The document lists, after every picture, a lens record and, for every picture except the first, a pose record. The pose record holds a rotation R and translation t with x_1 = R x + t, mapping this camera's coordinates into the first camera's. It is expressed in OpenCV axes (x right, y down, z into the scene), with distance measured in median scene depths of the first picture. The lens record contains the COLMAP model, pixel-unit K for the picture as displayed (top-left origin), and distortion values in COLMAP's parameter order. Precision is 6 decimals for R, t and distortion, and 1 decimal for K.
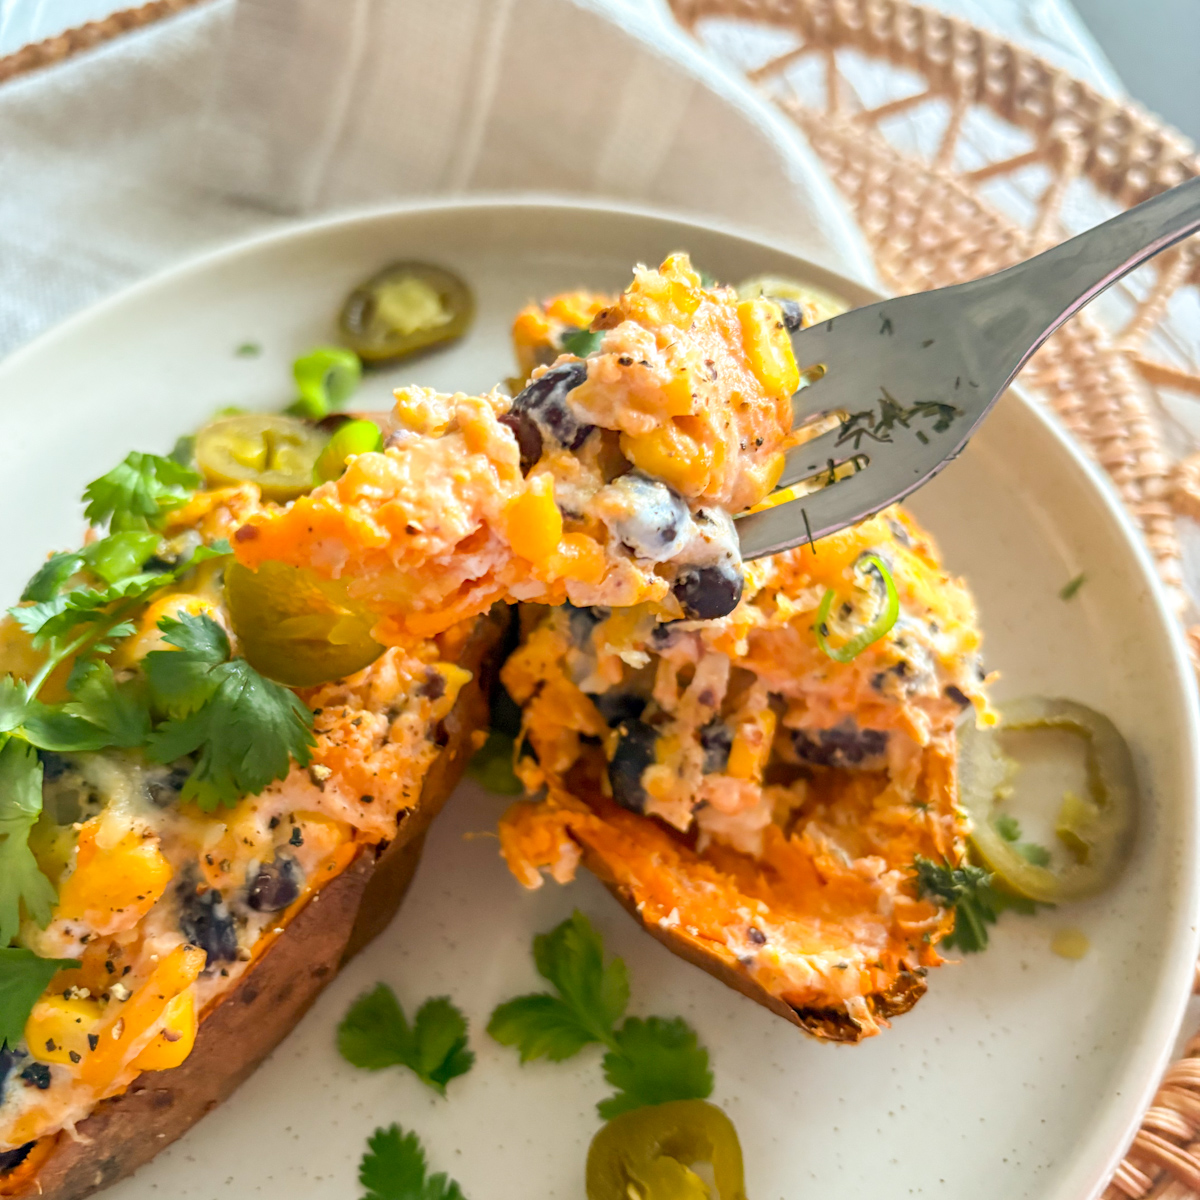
lens RADIAL K [[1451.5, 0, 625.0], [0, 1451.5, 601.4], [0, 0, 1]] dist [-0.112064, 0.036706]
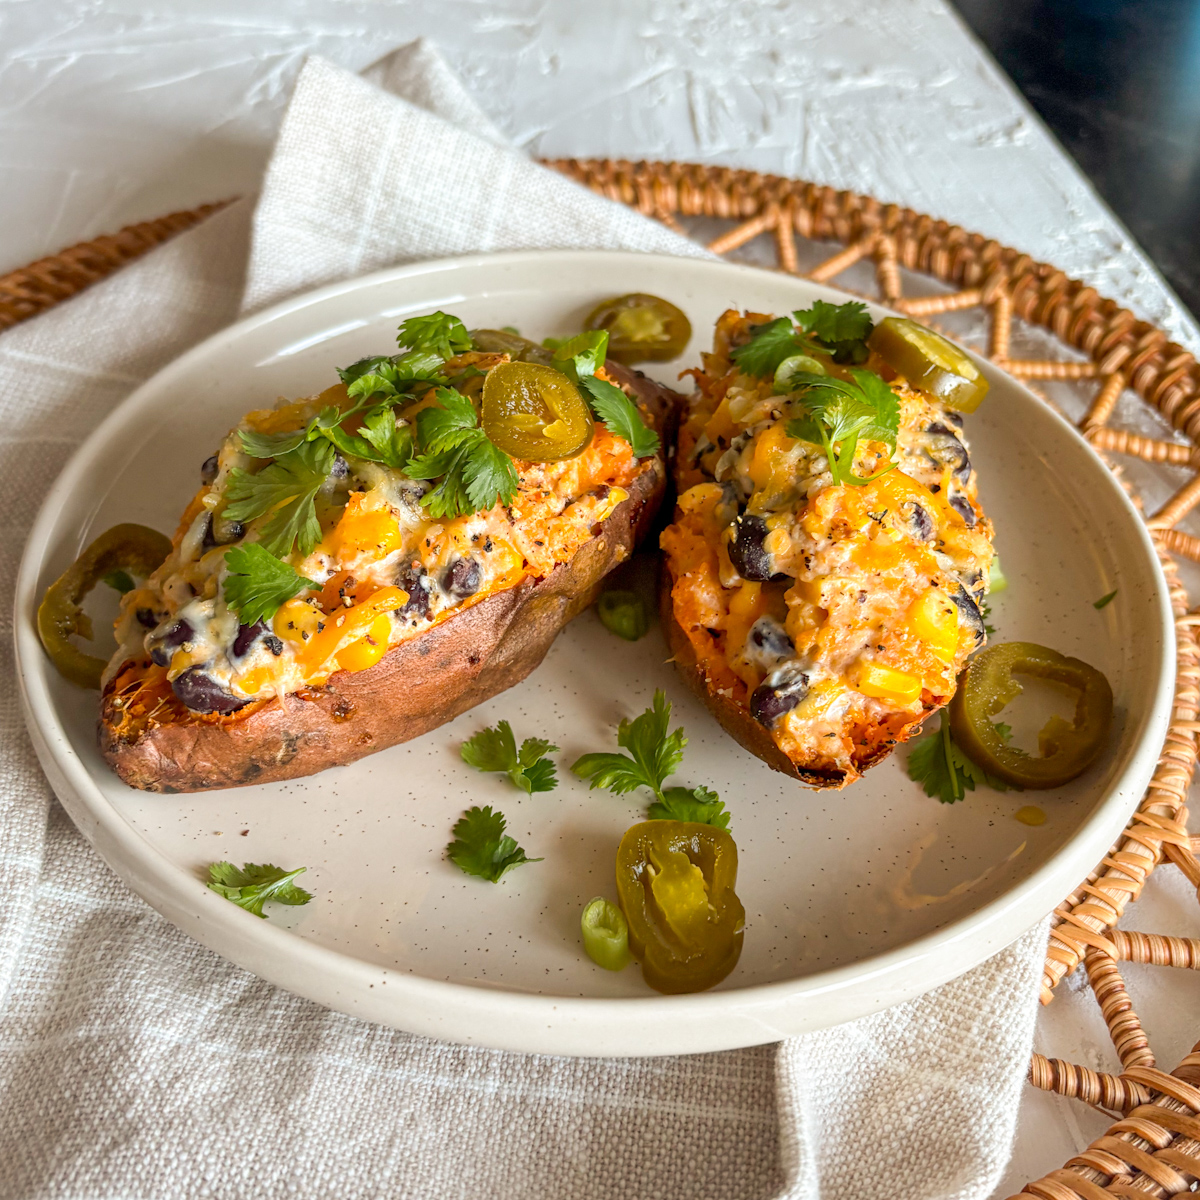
lens RADIAL K [[1550.0, 0, 600.0], [0, 1550.0, 600.0], [0, 0, 1]] dist [0.015729, -0.011767]
pose [[0.962870, 0.227230, -0.145765, 0.118289], [-0.252793, 0.948394, -0.191426, 0.471647], [0.094745, 0.221167, 0.970623, -0.488078]]
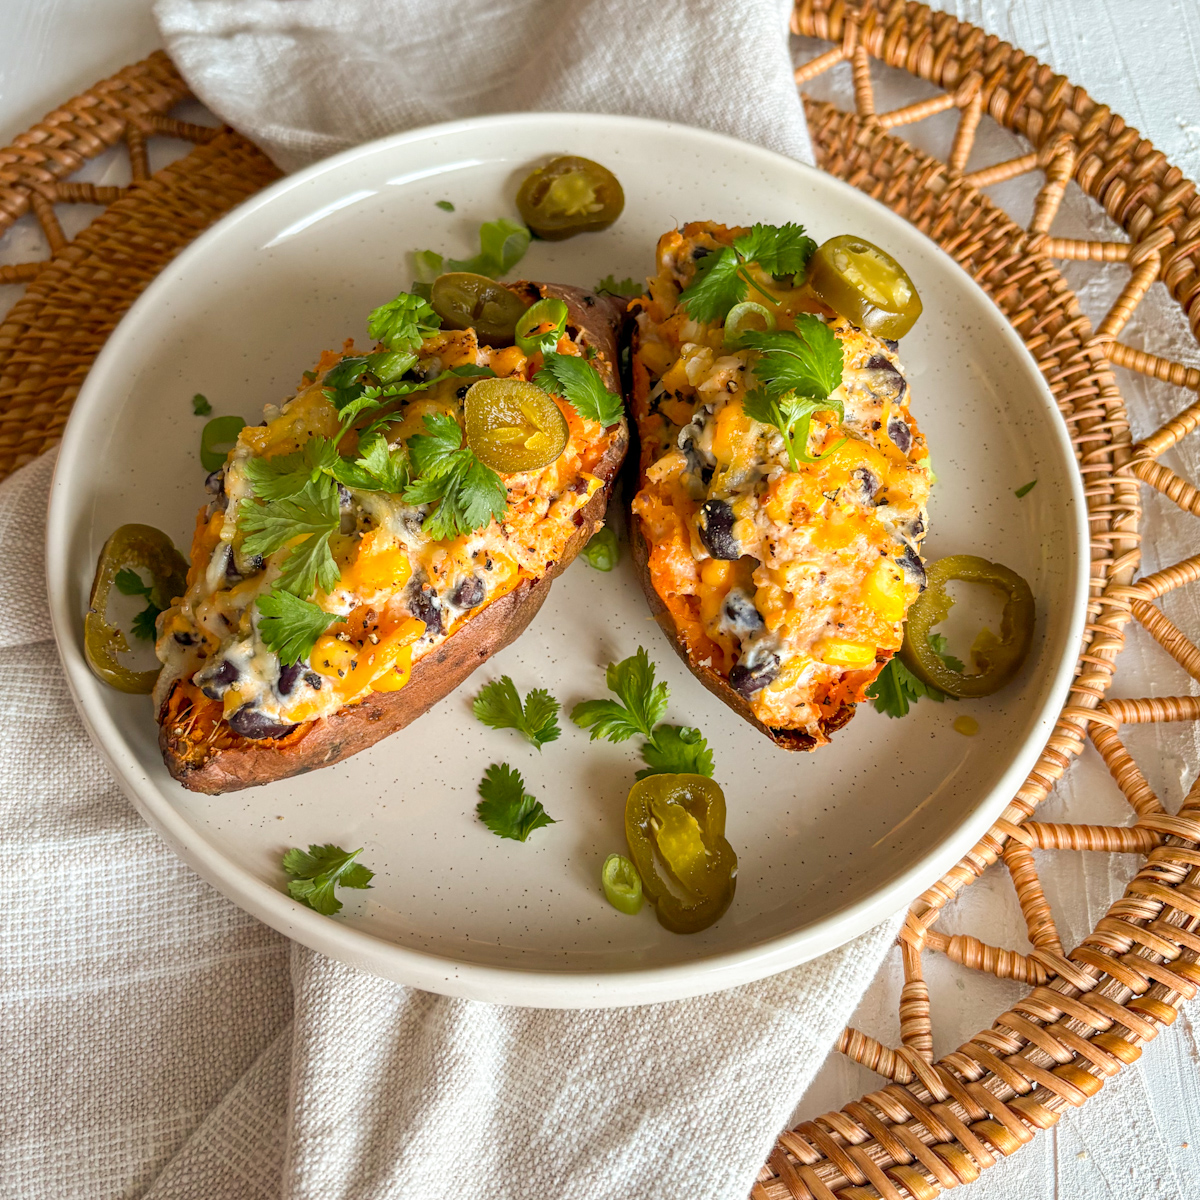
lens RADIAL K [[1553.9, 0, 561.4], [0, 1553.9, 601.2], [0, 0, 1]] dist [0.023827, 0.009750]
pose [[0.985148, 0.168669, -0.032161, -0.081770], [-0.164557, 0.980902, 0.103690, 0.007807], [0.049036, -0.096857, 0.994090, -0.723148]]
